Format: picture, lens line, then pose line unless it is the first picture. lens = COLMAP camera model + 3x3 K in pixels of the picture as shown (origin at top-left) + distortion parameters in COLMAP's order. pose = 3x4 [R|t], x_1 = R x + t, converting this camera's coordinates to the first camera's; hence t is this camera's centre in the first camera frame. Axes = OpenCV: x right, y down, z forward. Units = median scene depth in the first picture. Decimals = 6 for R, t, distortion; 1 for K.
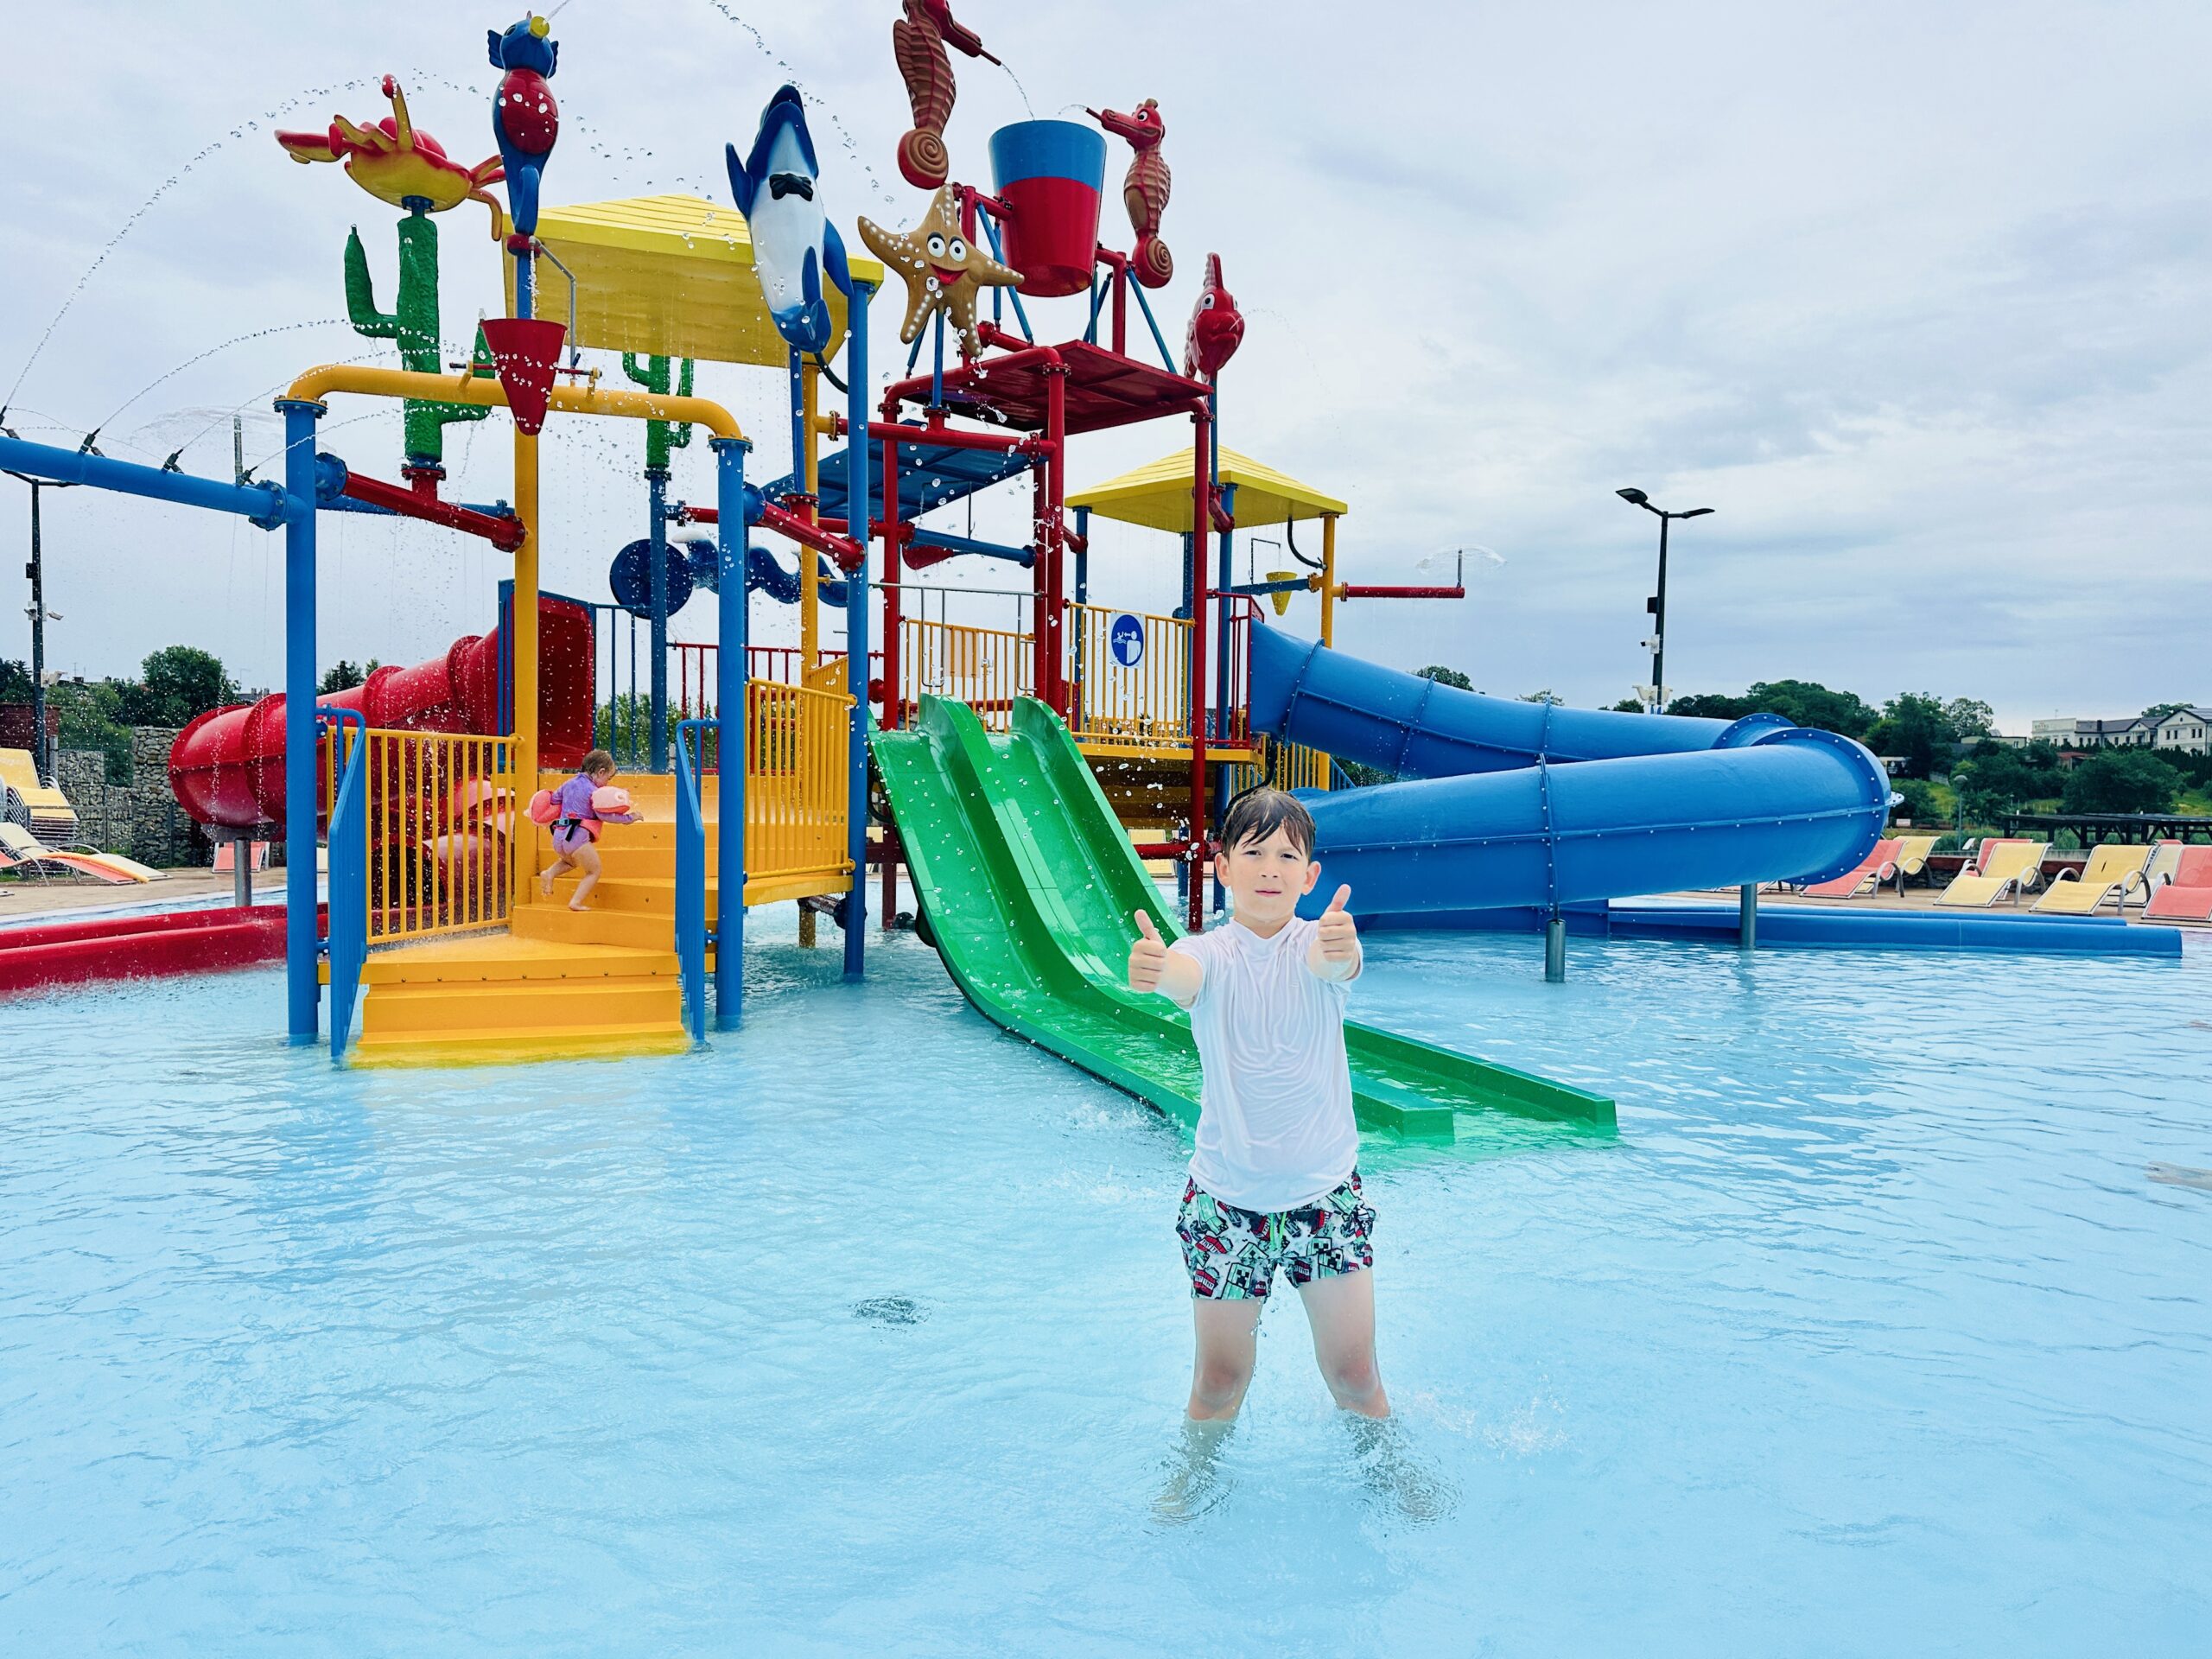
lens RADIAL K [[1554.1, 0, 1106.0], [0, 1554.1, 829.5], [0, 0, 1]] dist [-0.014104, -0.005582]
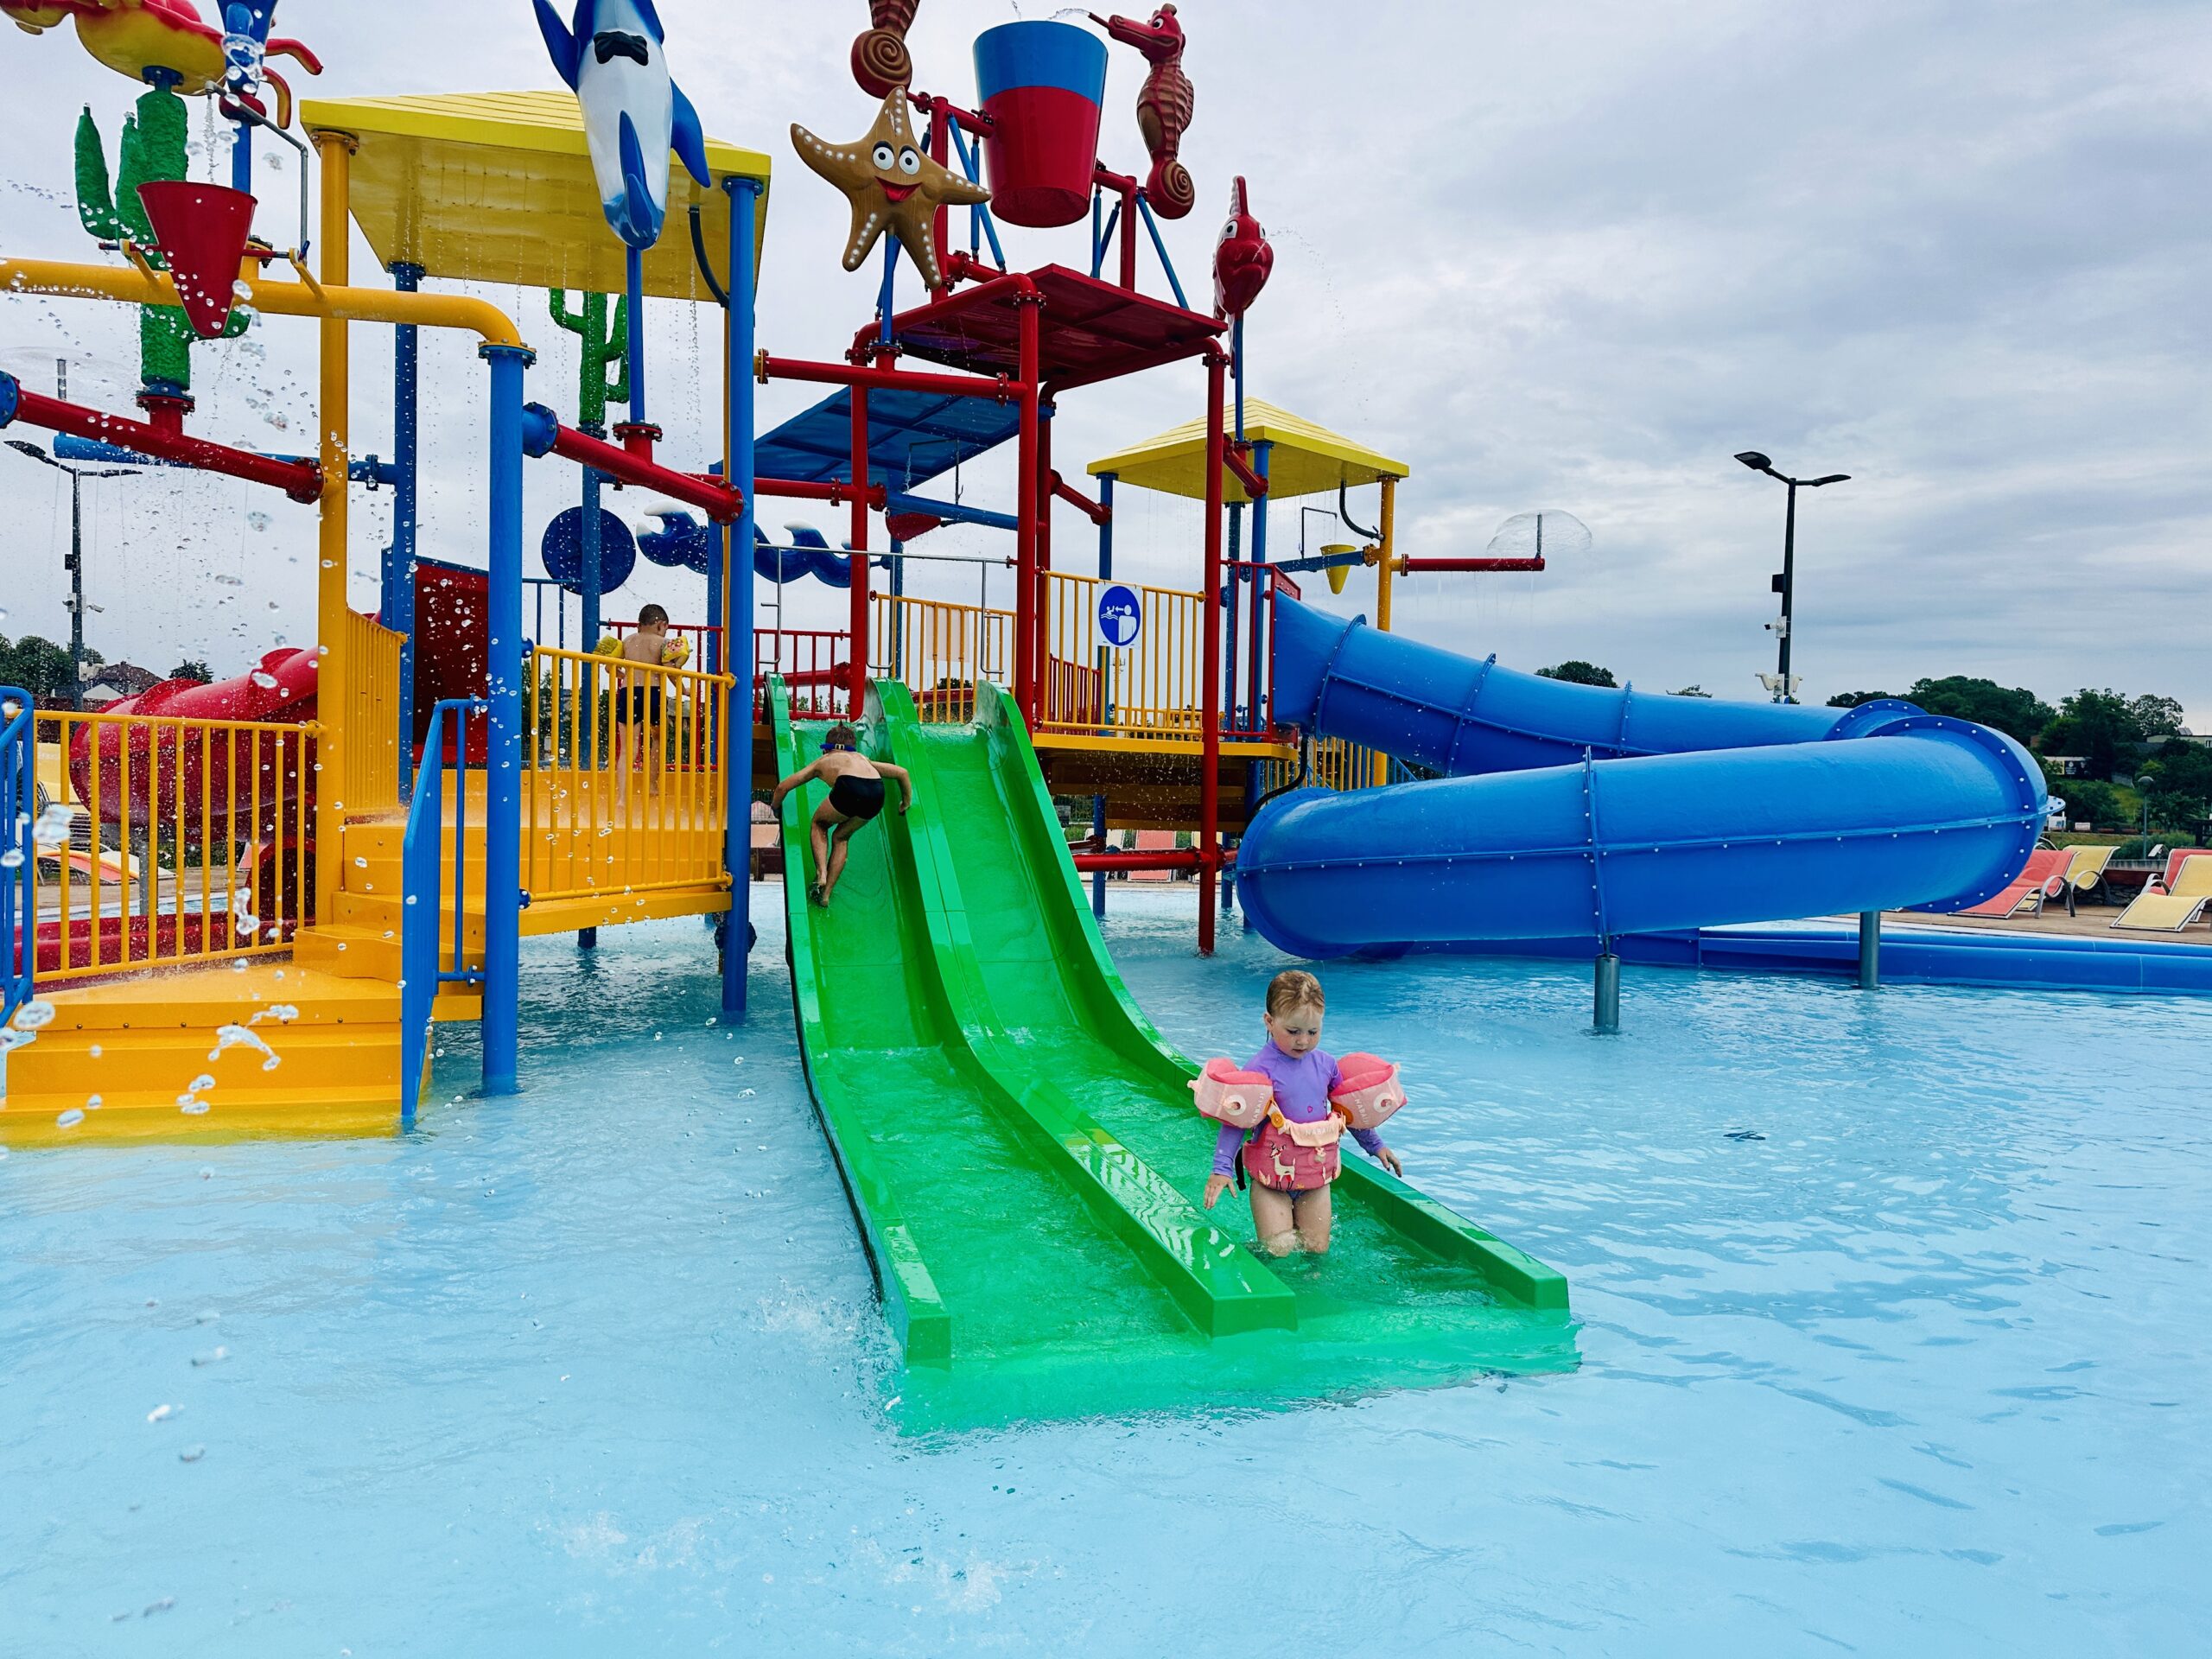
lens RADIAL K [[1559.2, 0, 1107.6], [0, 1559.2, 801.6], [0, 0, 1]] dist [-0.011999, -0.000673]
pose [[0.996325, 0.004143, -0.085553, 0.073585], [-0.005596, 0.999844, -0.016743, -0.004087], [0.085470, 0.017160, 0.996193, 0.128987]]
